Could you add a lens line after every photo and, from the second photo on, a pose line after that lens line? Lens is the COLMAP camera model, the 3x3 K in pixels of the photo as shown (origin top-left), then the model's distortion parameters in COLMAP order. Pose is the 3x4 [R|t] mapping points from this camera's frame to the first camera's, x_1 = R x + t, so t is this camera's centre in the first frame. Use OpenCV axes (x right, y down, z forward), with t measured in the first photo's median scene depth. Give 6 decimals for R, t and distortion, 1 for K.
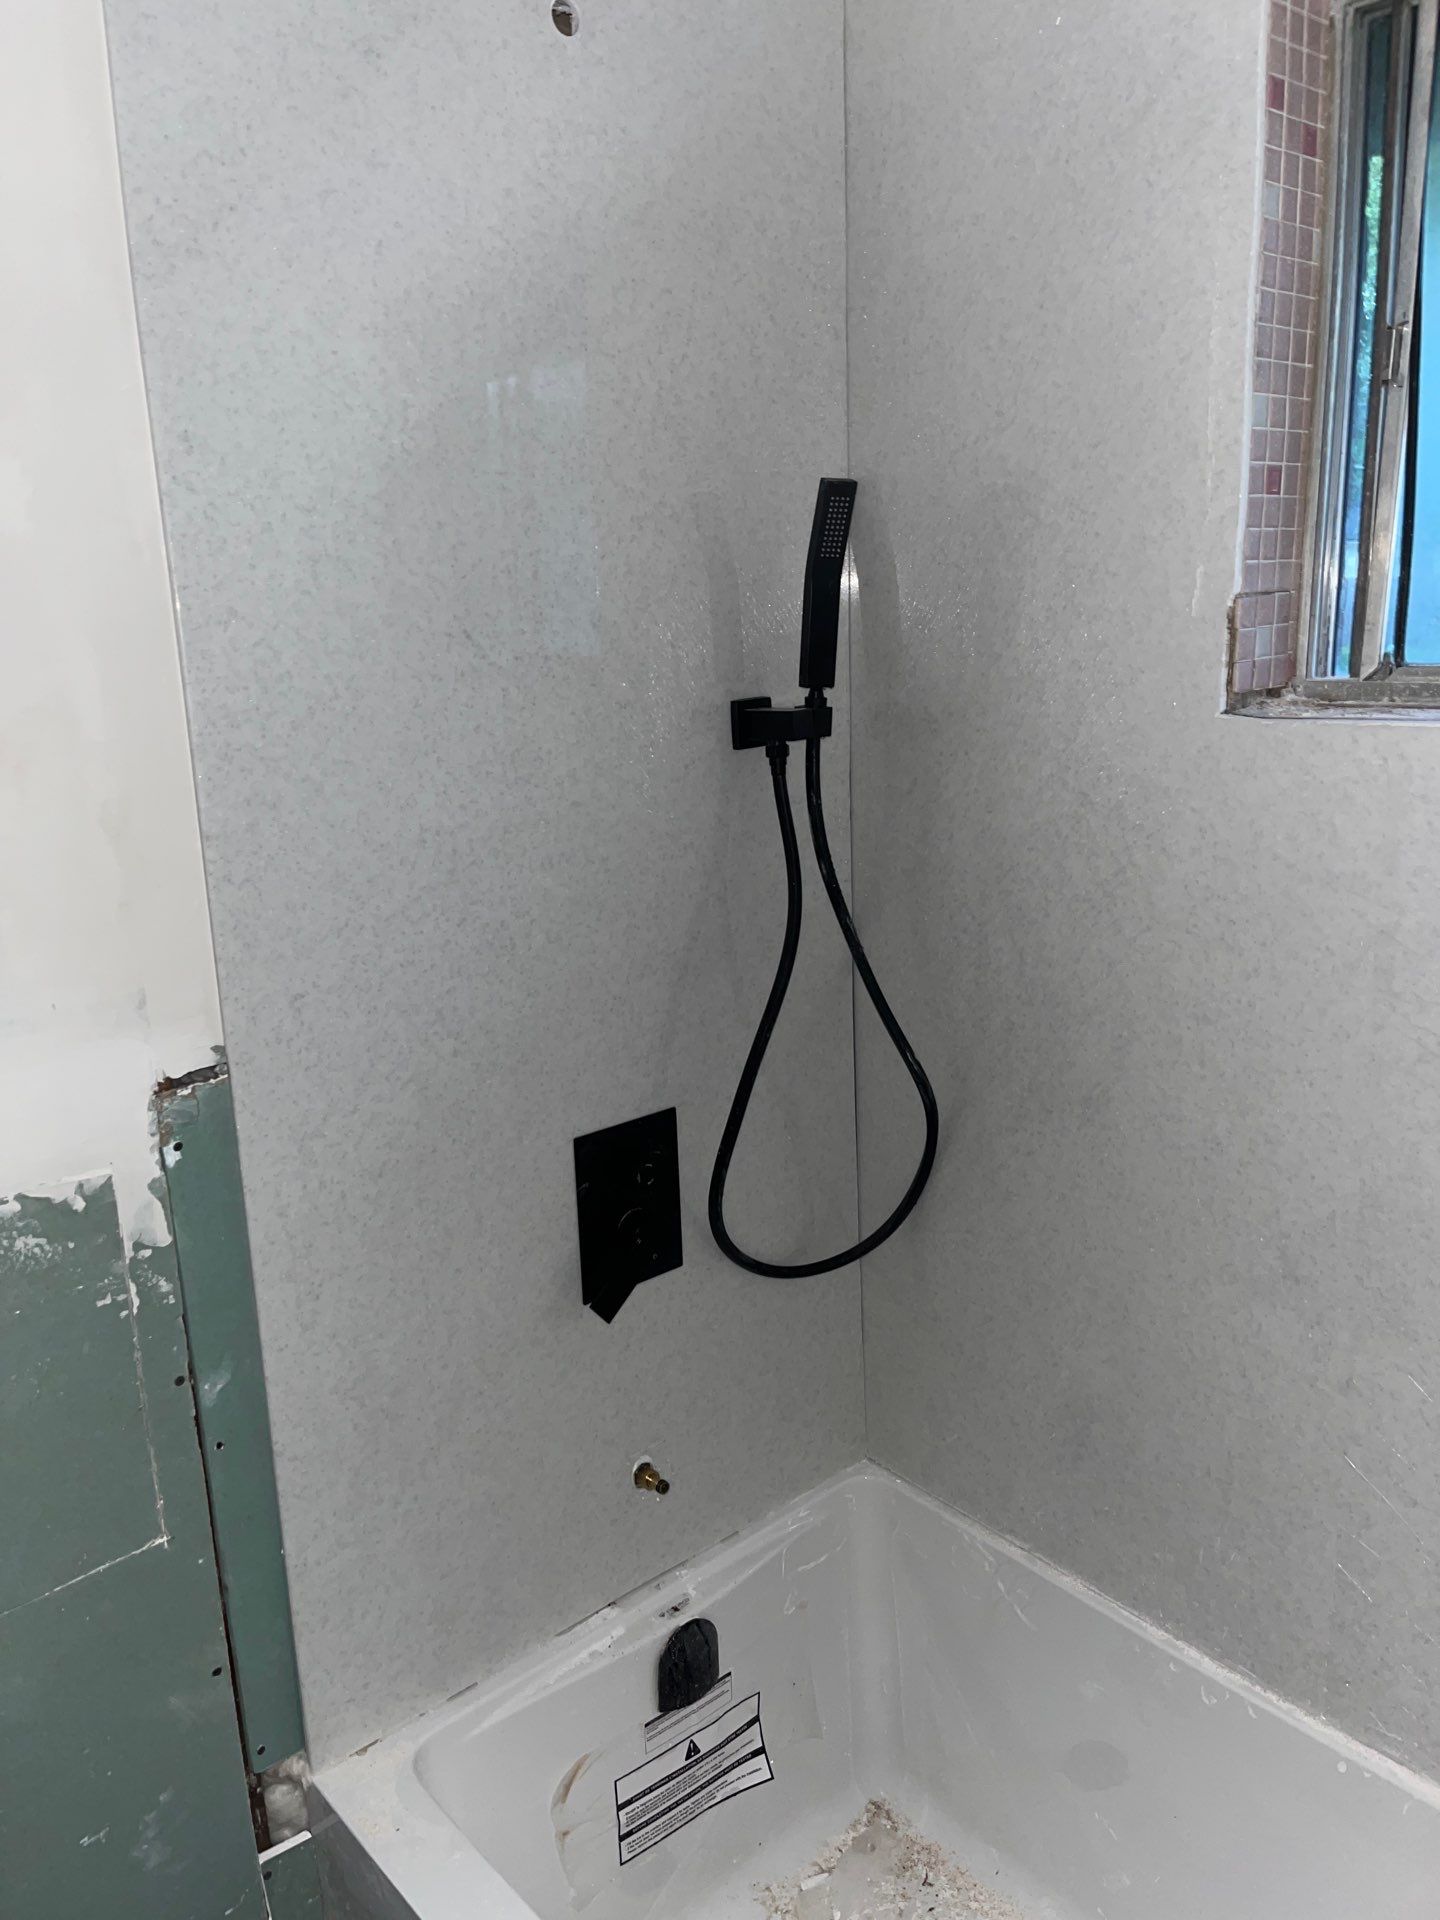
lens RADIAL K [[1416.7, 0, 720.5], [0, 1416.7, 940.6], [0, 0, 1]] dist [0.027353, 0.000218]
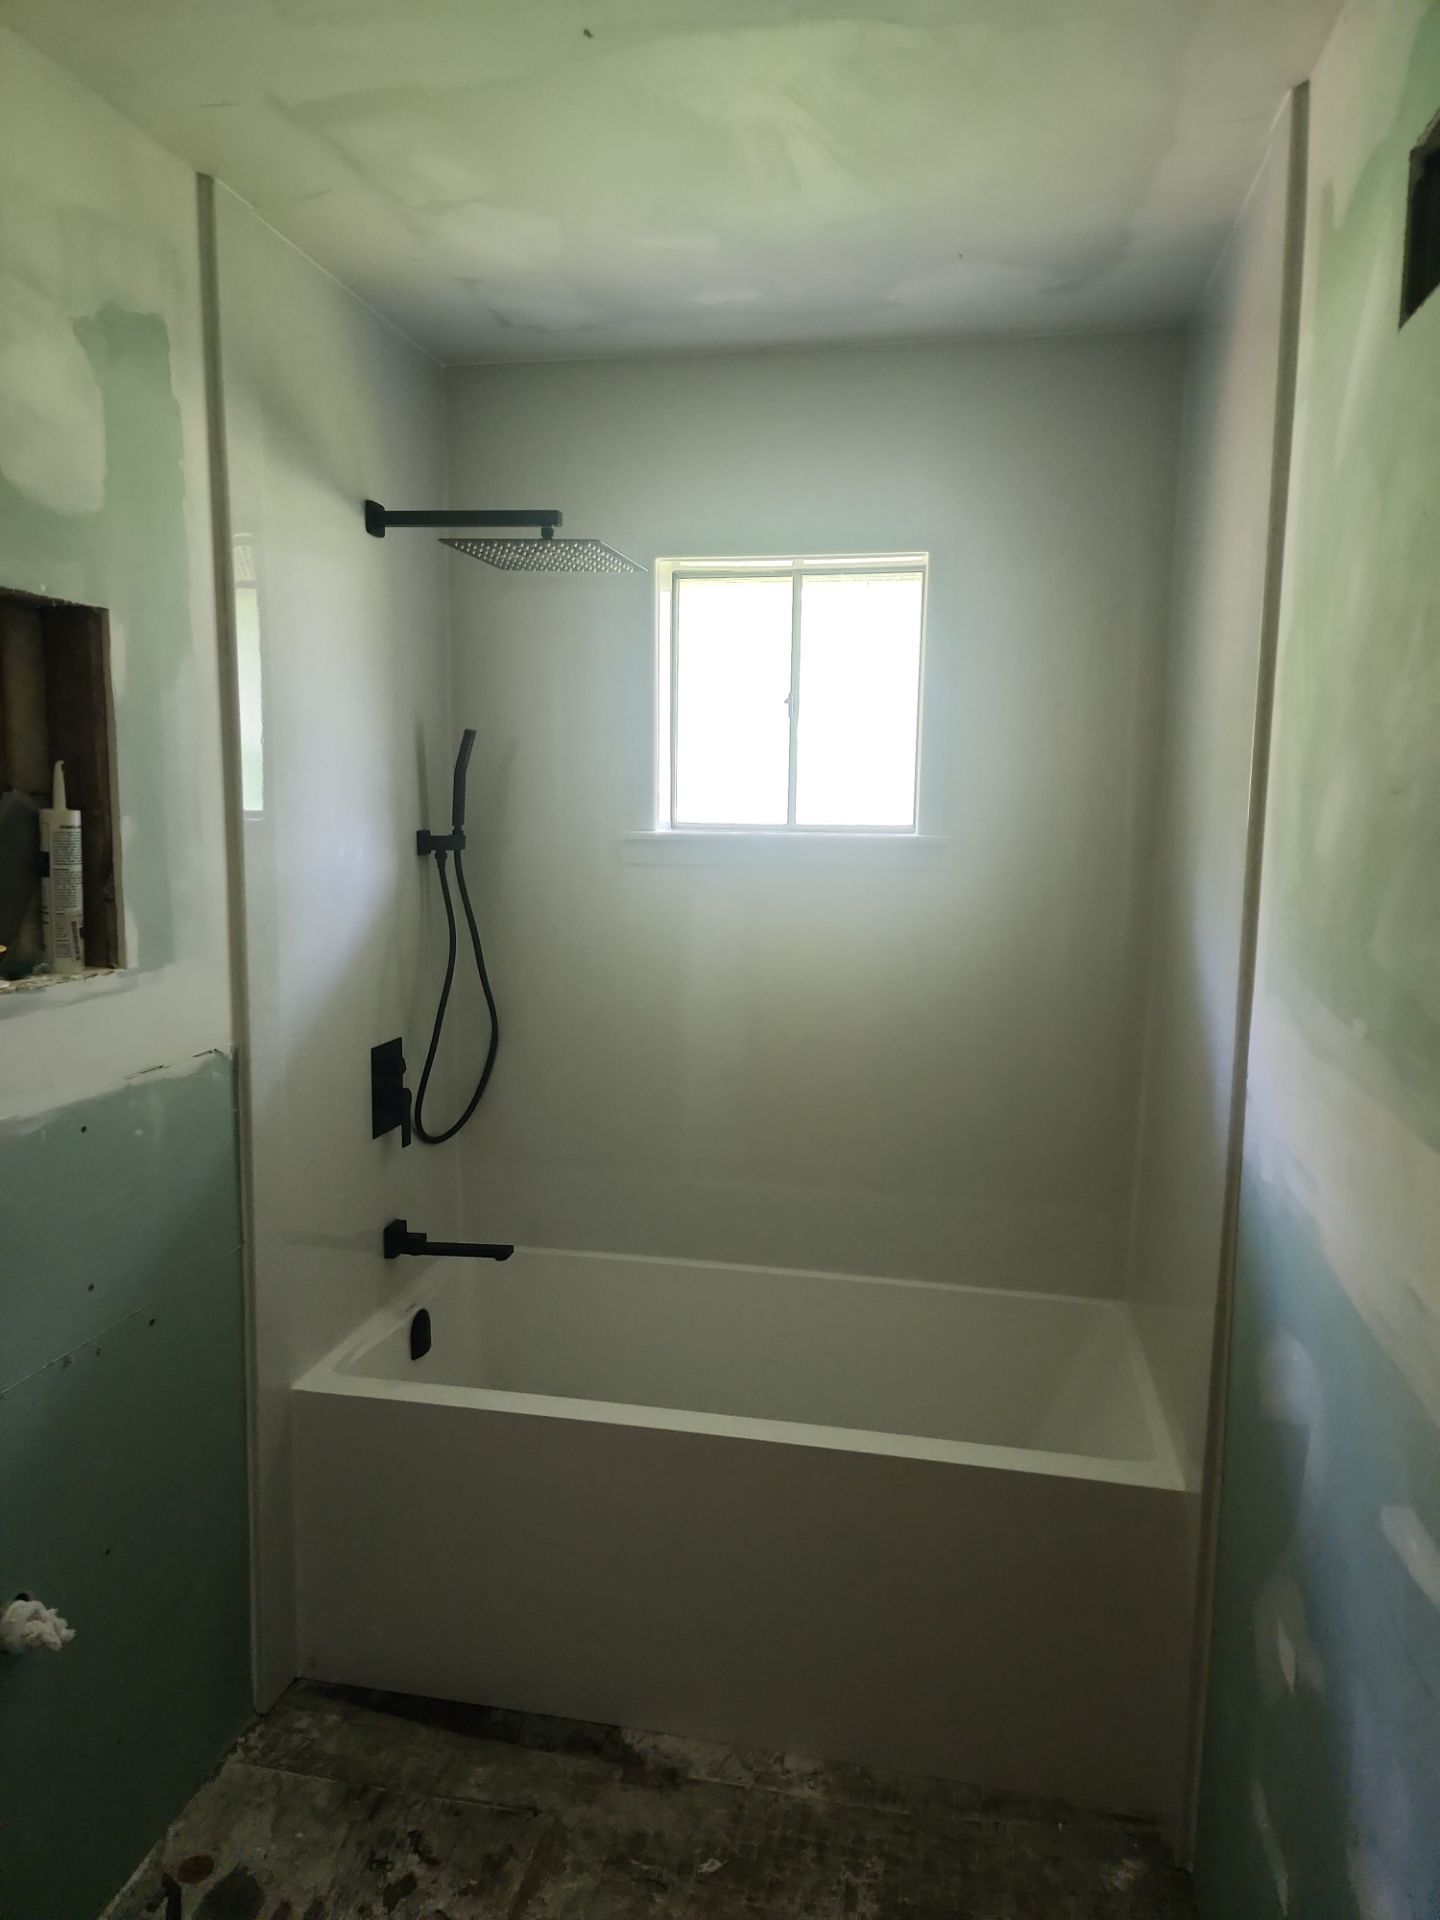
lens RADIAL K [[1269.7, 0, 748.6], [0, 1269.7, 952.8], [0, 0, 1]] dist [0.035020, 0.000913]
pose [[0.763366, -0.024544, 0.645499, -0.825779], [0.102072, 0.991307, -0.083017, 0.206691], [-0.637850, 0.129260, 0.759236, -0.666425]]
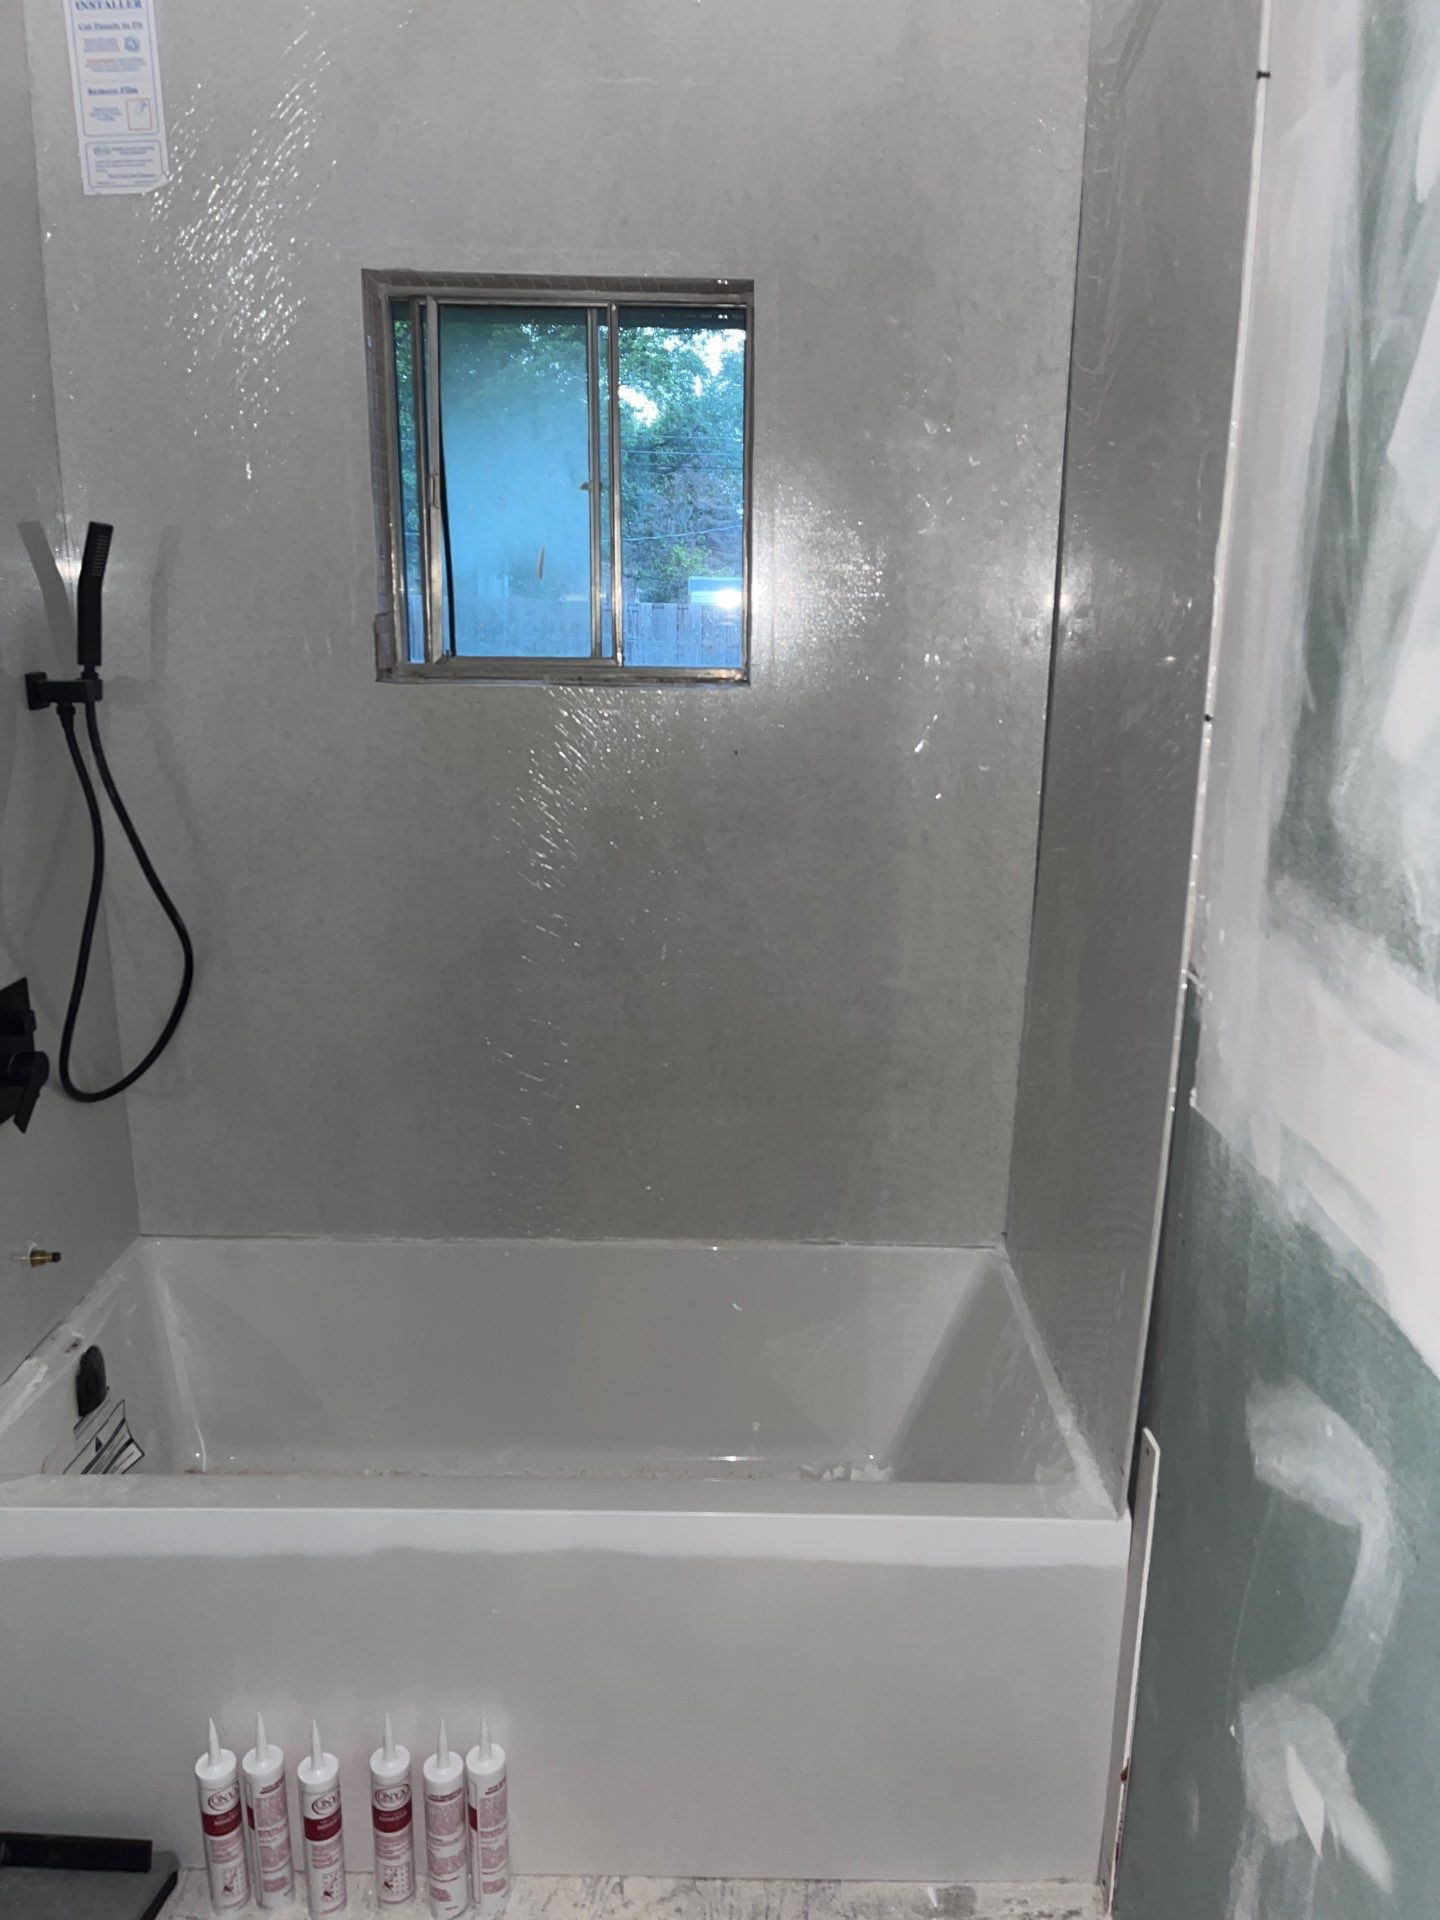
lens RADIAL K [[1414.6, 0, 728.7], [0, 1414.6, 949.8], [0, 0, 1]] dist [0.039649, -0.088238]
pose [[0.640979, -0.140506, 0.754588, -0.648807], [0.136367, 0.988309, 0.068190, 0.096002], [-0.755347, 0.059193, 0.652646, -0.407246]]
